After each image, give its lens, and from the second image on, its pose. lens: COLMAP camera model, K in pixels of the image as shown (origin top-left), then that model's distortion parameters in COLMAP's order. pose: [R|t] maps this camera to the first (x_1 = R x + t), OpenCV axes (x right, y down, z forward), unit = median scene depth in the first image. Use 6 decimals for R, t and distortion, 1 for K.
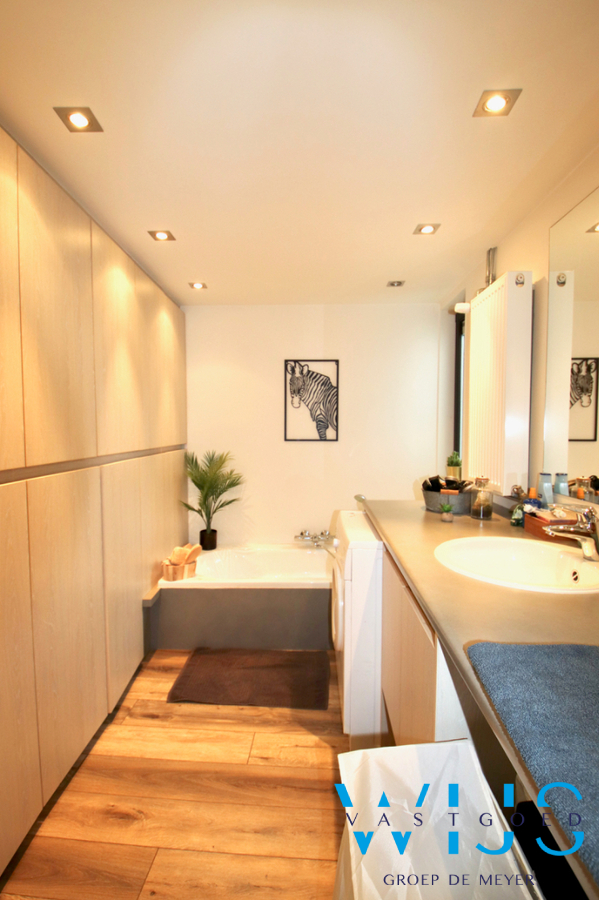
lens RADIAL K [[422.9, 0, 296.3], [0, 422.9, 451.8], [0, 0, 1]] dist [0.025531, -0.030104]
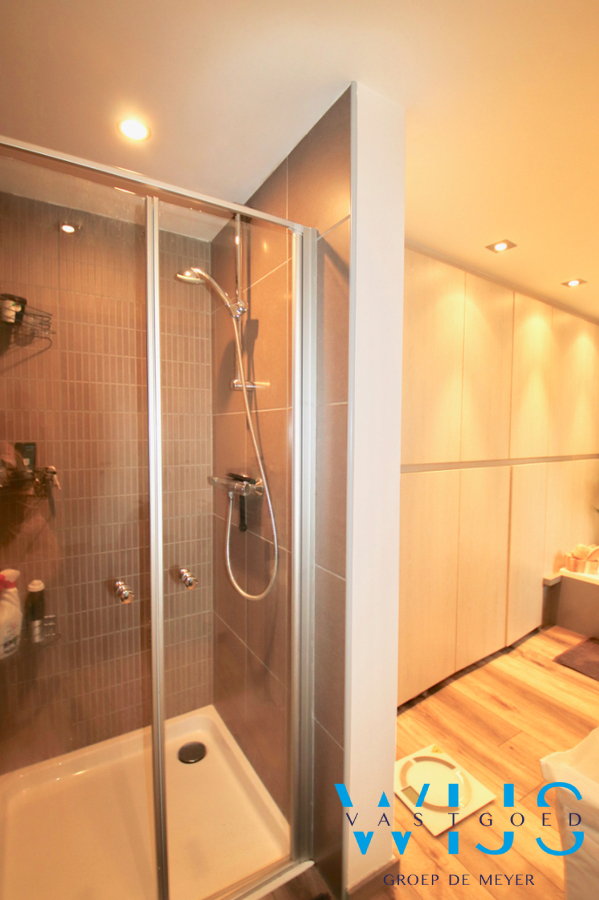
lens RADIAL K [[422.9, 0, 296.3], [0, 422.9, 451.8], [0, 0, 1]] dist [0.025531, -0.030104]
pose [[0.560403, 0.046477, -0.826915, 0.232206], [-0.056372, 0.998249, 0.017903, 0.002091], [0.826300, 0.036582, 0.562041, -0.286767]]
